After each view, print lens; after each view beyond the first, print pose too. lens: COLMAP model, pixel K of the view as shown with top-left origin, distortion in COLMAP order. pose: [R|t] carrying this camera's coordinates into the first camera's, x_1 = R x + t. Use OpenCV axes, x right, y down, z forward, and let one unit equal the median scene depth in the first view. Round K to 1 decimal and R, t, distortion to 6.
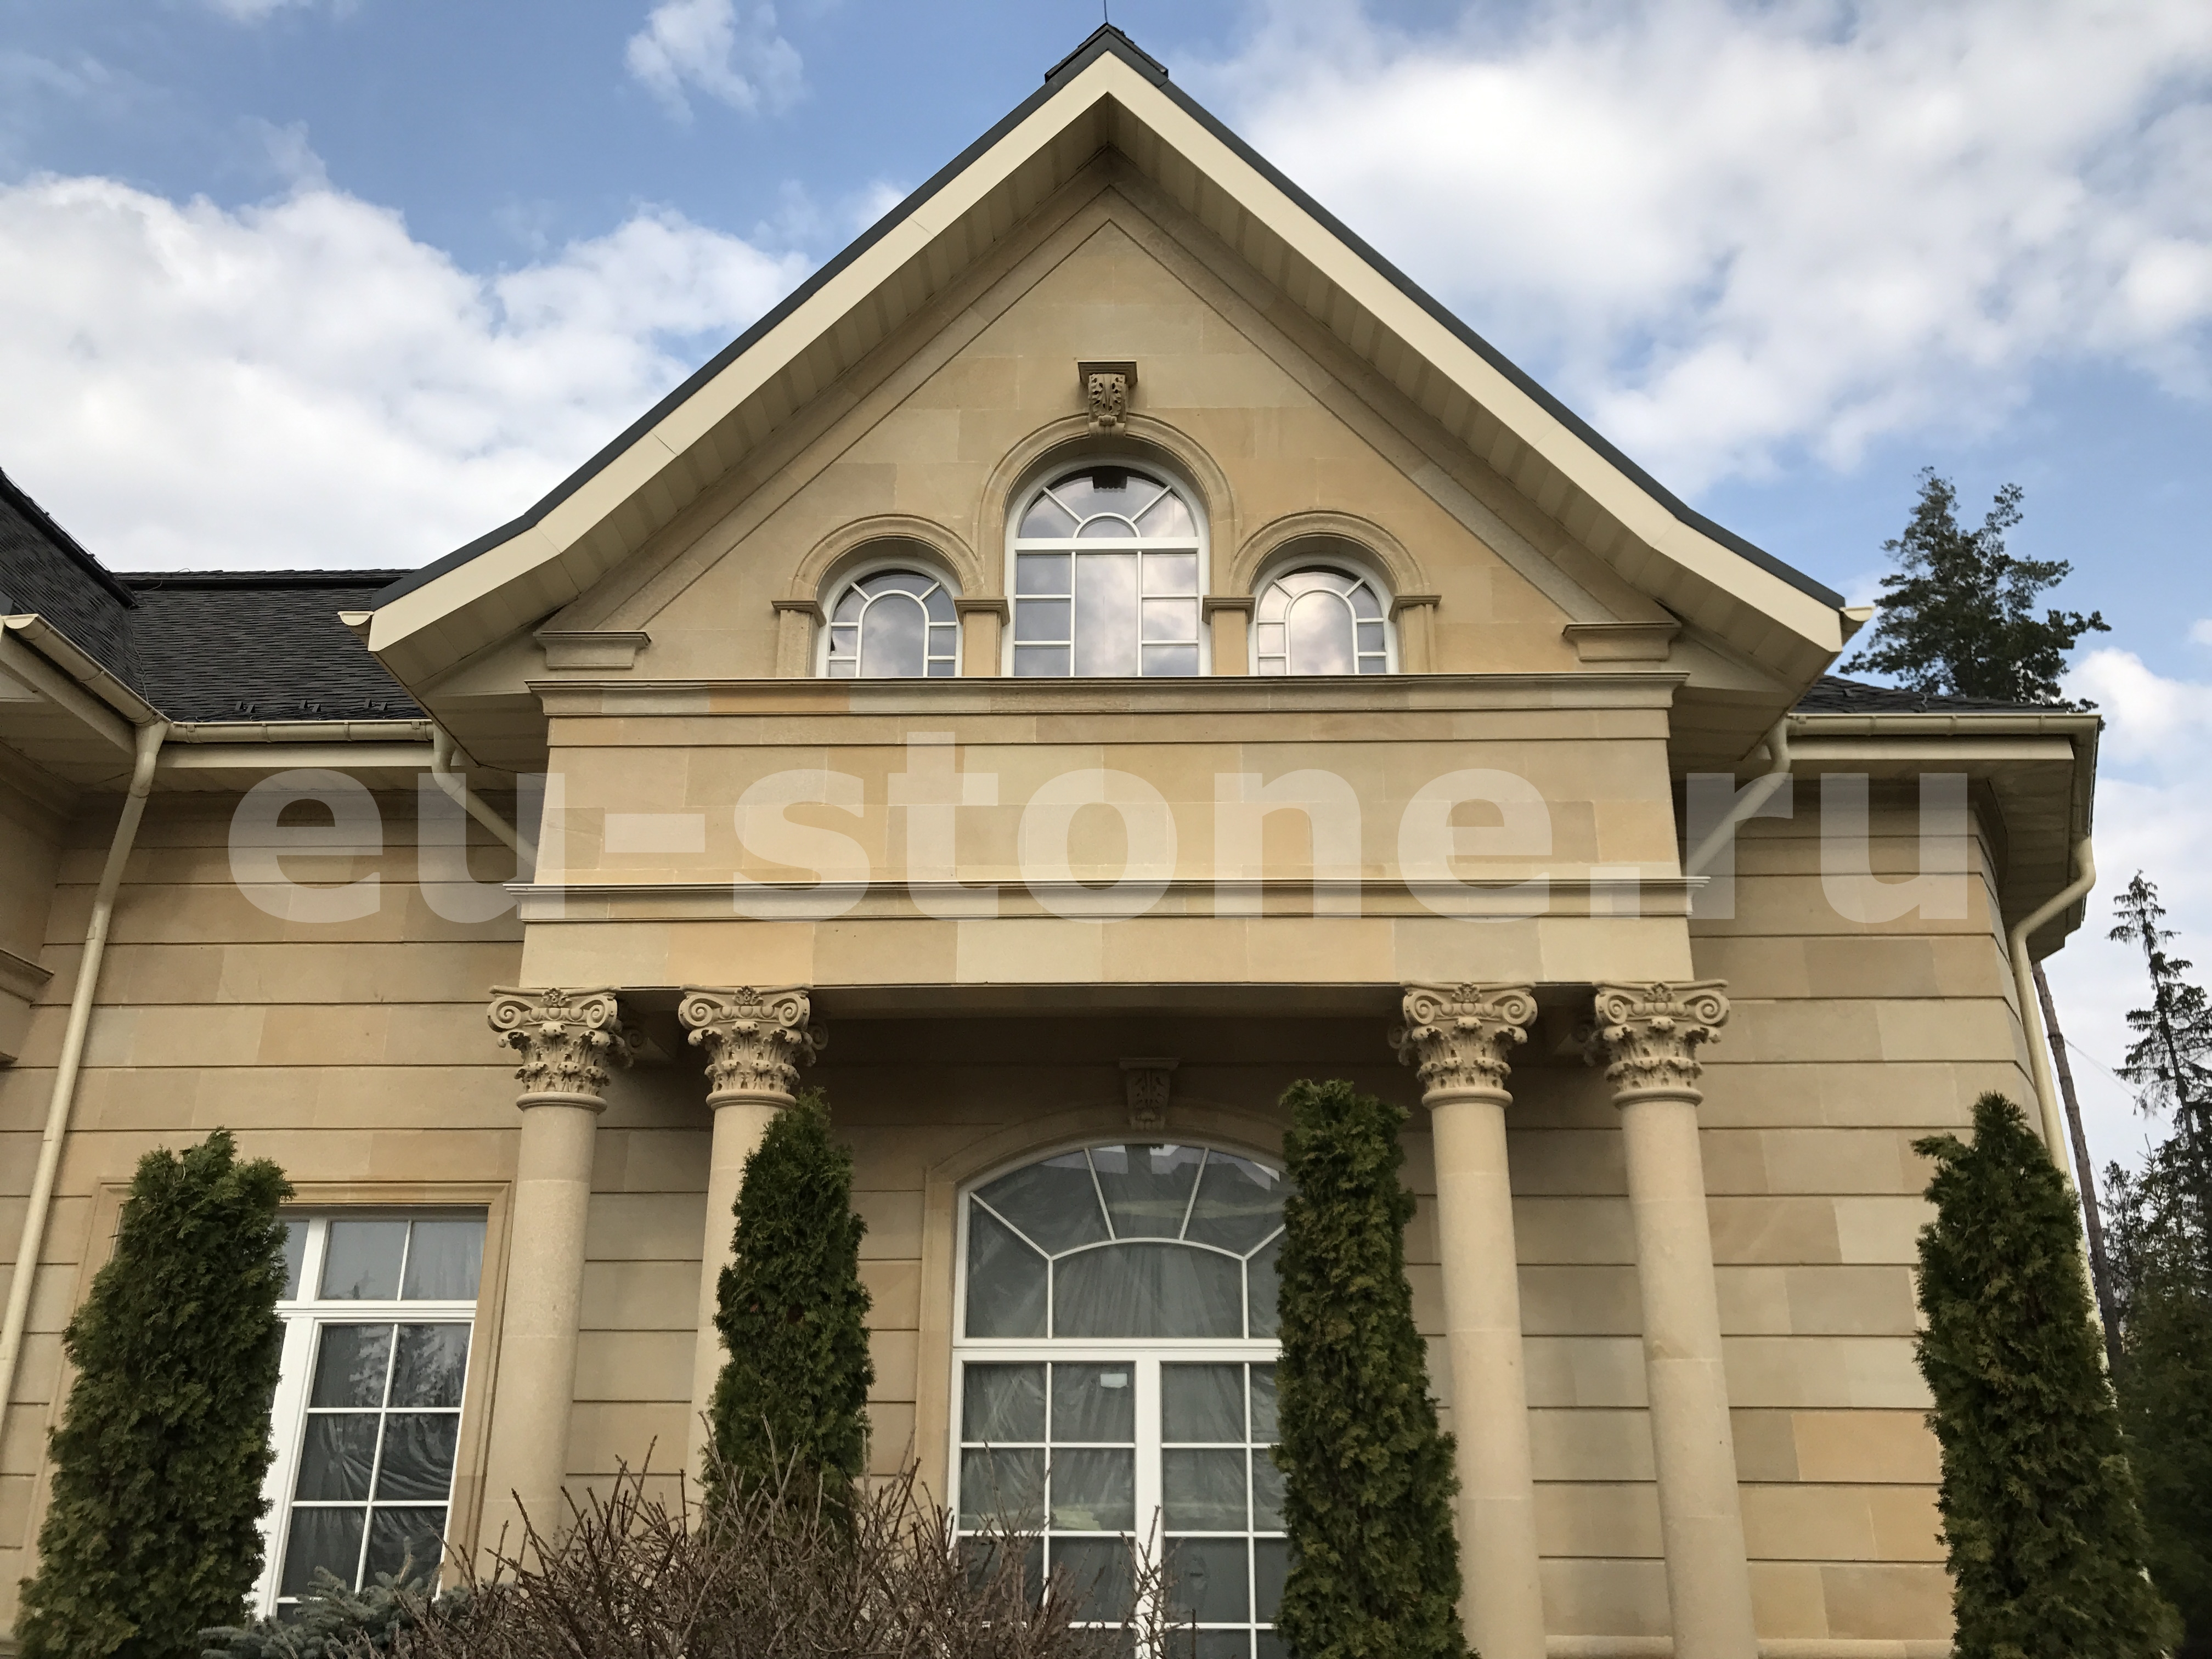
lens RADIAL K [[1805.4, 0, 1106.0], [0, 1805.4, 829.5], [0, 0, 1]] dist [0.049365, -0.059964]
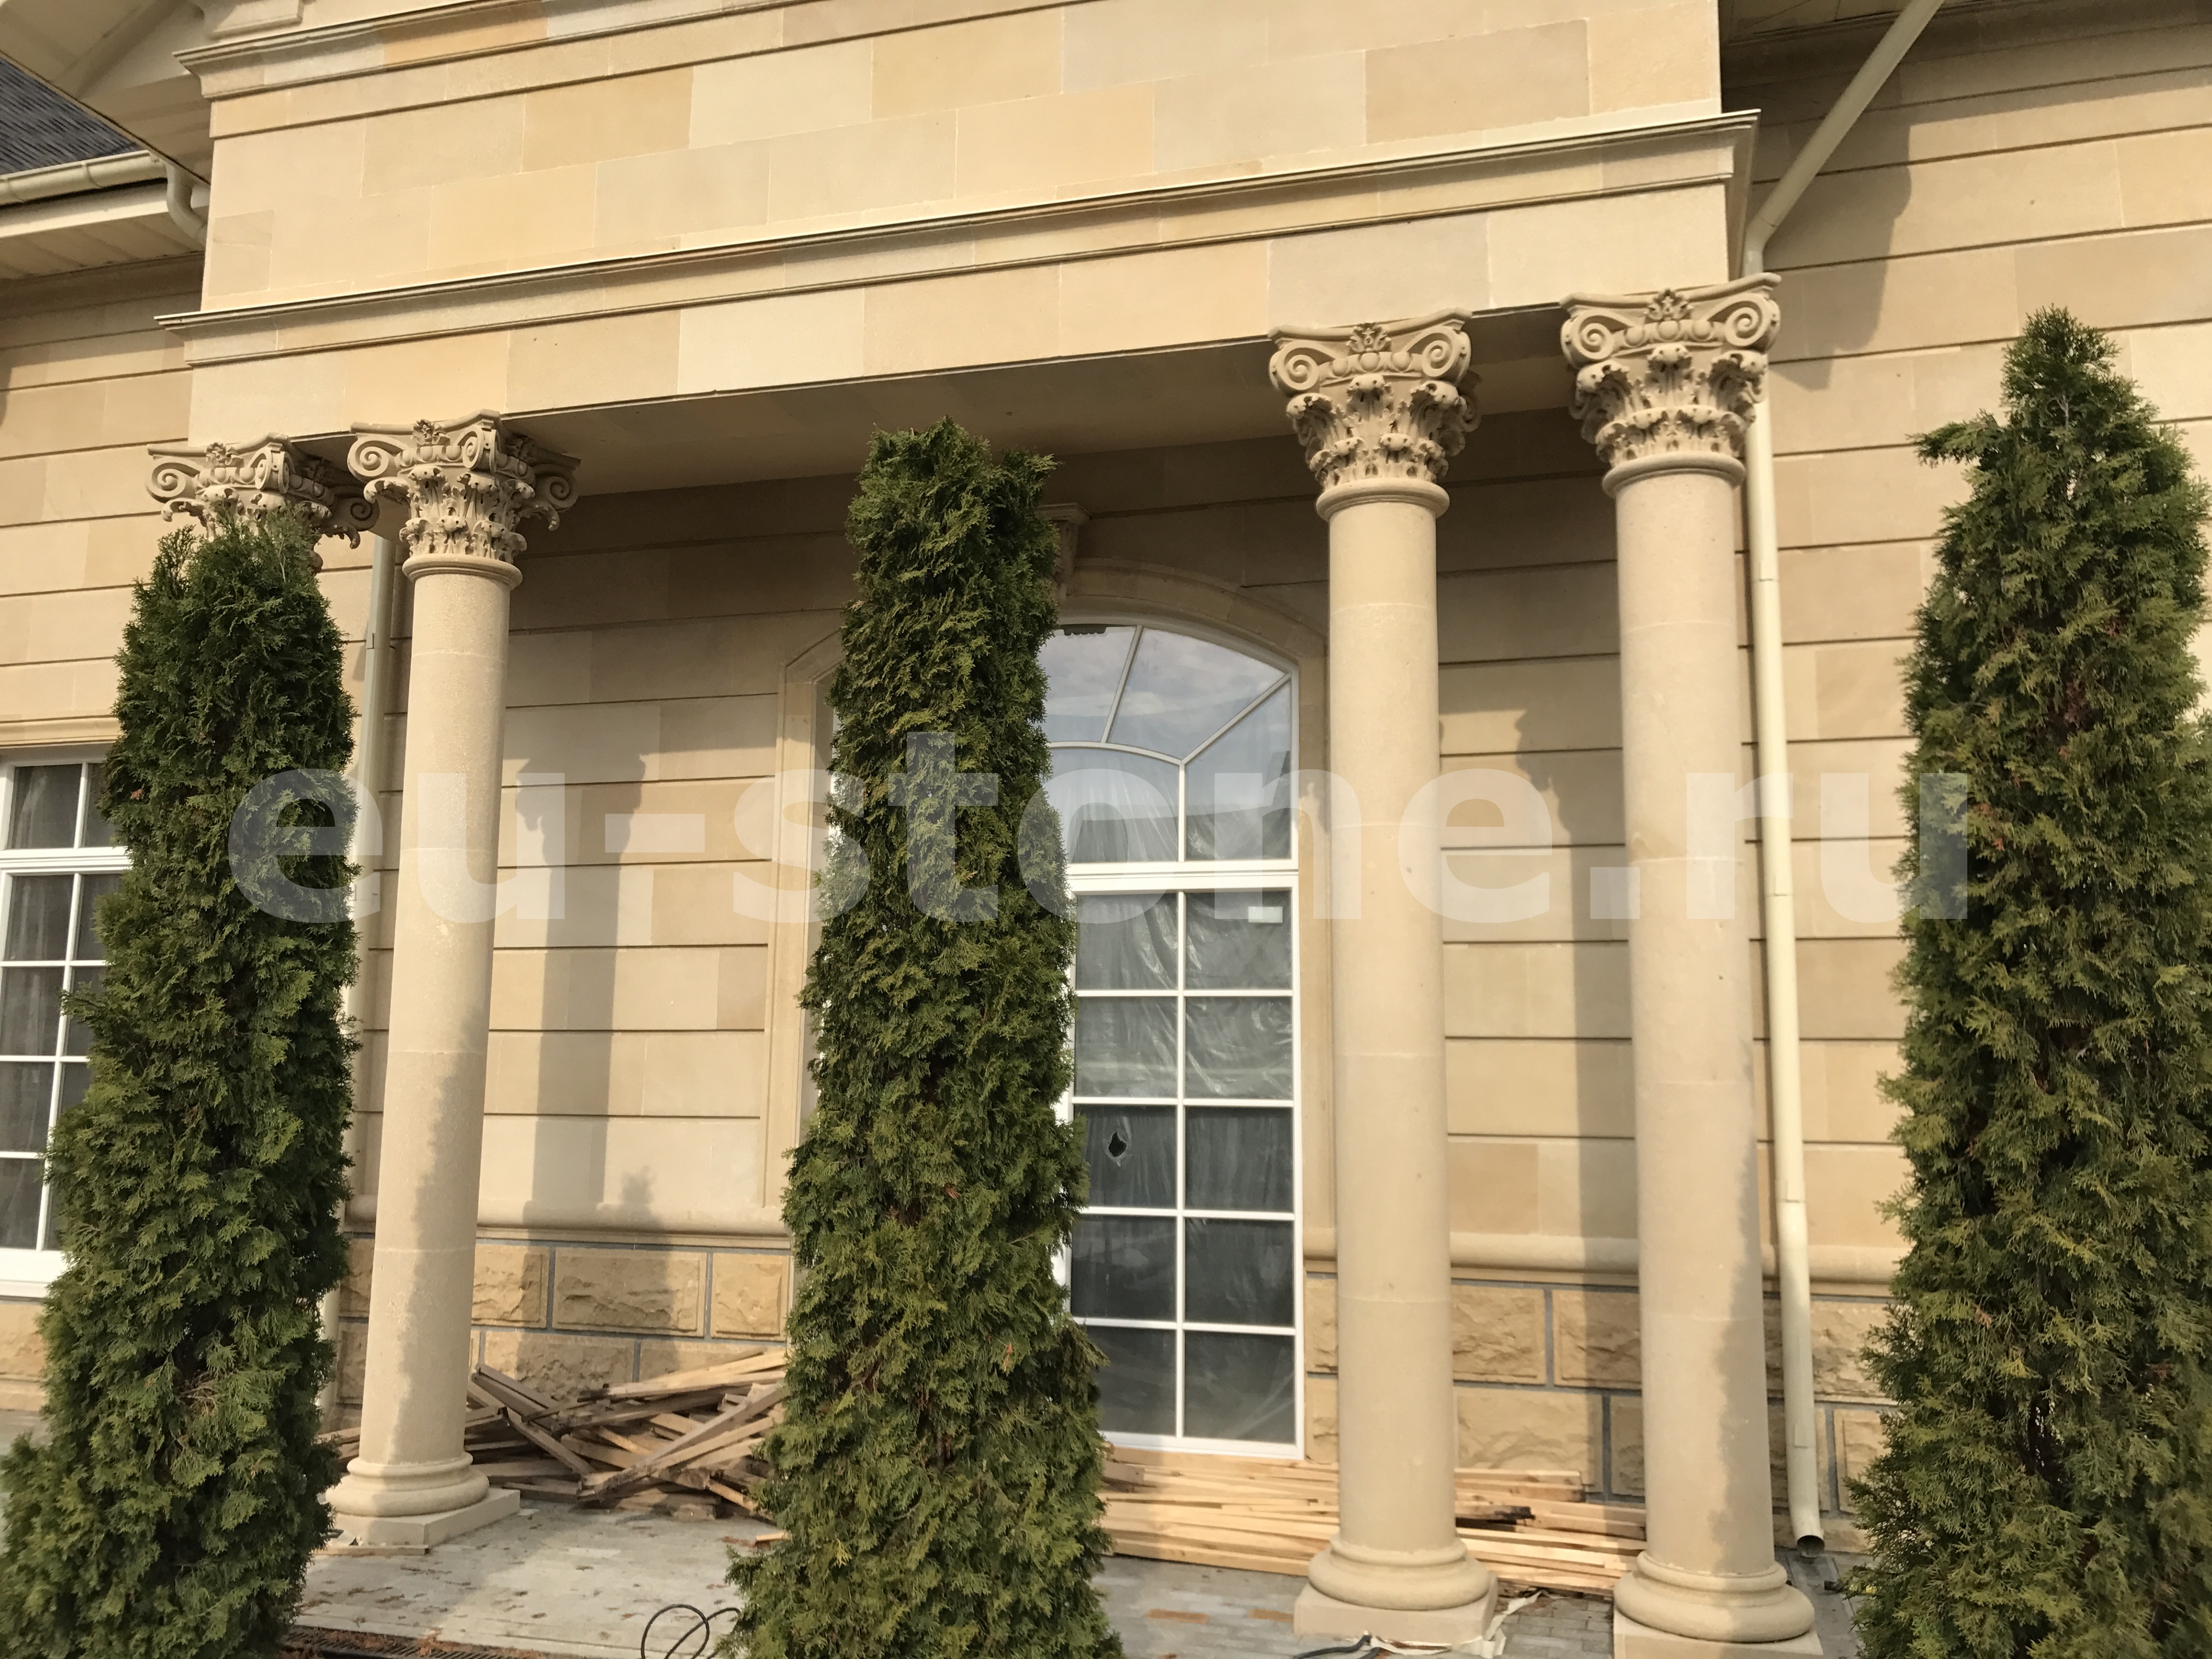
lens RADIAL K [[1824.0, 0, 1110.0], [0, 1824.0, 807.2], [0, 0, 1]] dist [-0.006734, 0.046487]
pose [[0.966428, -0.030278, -0.255147, 0.366089], [0.080915, 0.978370, 0.190383, 0.165800], [0.243864, -0.204637, 0.947974, 0.416584]]
